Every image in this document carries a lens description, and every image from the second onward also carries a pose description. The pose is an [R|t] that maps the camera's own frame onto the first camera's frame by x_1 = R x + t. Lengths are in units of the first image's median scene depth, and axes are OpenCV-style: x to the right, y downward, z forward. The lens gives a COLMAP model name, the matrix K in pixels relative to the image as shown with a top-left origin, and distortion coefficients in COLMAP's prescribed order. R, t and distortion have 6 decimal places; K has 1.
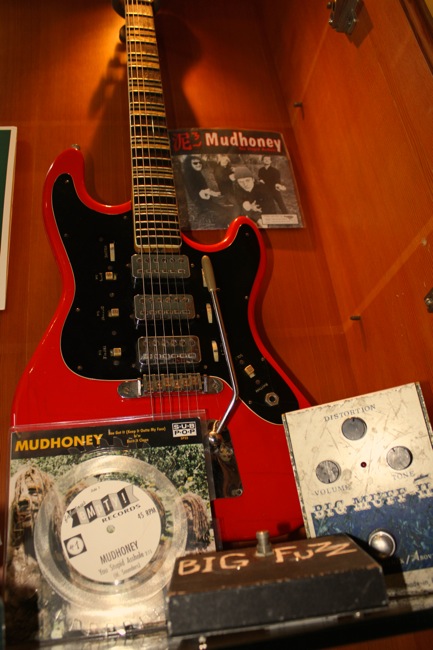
lens RADIAL K [[537.4, 0, 217.6], [0, 537.4, 323.8], [0, 0, 1]] dist [-0.160016, 0.125170]
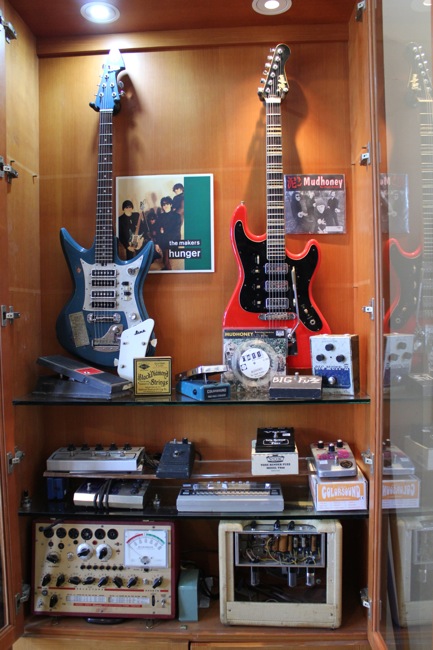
lens RADIAL K [[537.4, 0, 220.0], [0, 537.4, 326.9], [0, 0, 1]] dist [-0.160016, 0.125170]
pose [[0.974282, 0.115326, -0.193584, 0.196388], [-0.014234, 0.888885, 0.457908, -1.255579], [0.224883, -0.443376, 0.867667, -1.743329]]
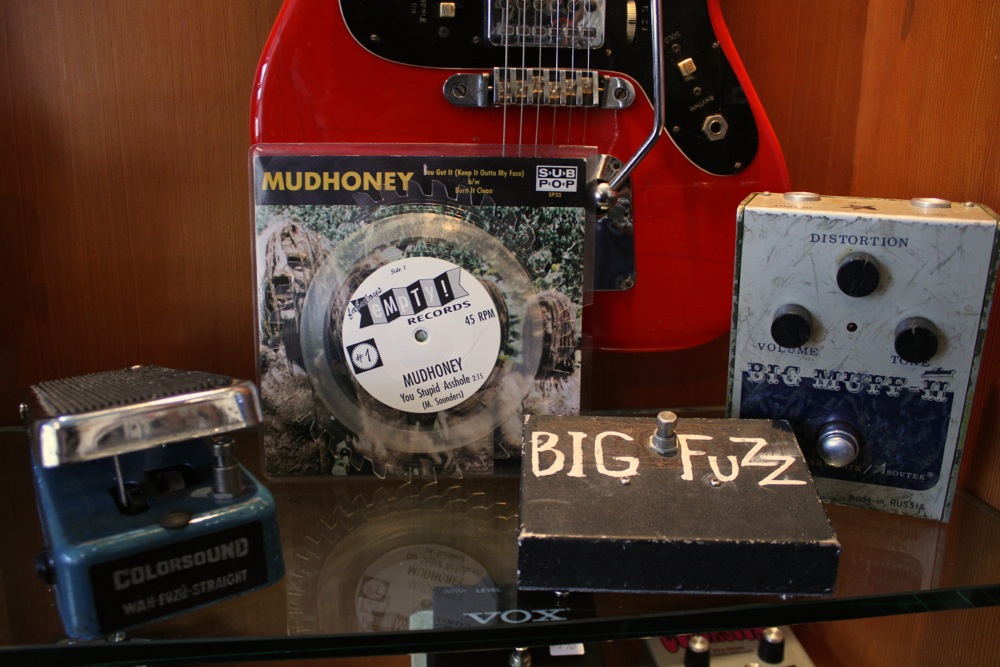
lens RADIAL K [[826.7, 0, 492.2], [0, 826.7, 331.6], [0, 0, 1]] dist [-0.160016, 0.125170]
pose [[0.990152, 0.139976, 0.002425, -0.113515], [-0.110068, 0.767654, 0.631342, -0.229021], [0.086511, -0.625391, 0.775501, 0.222350]]
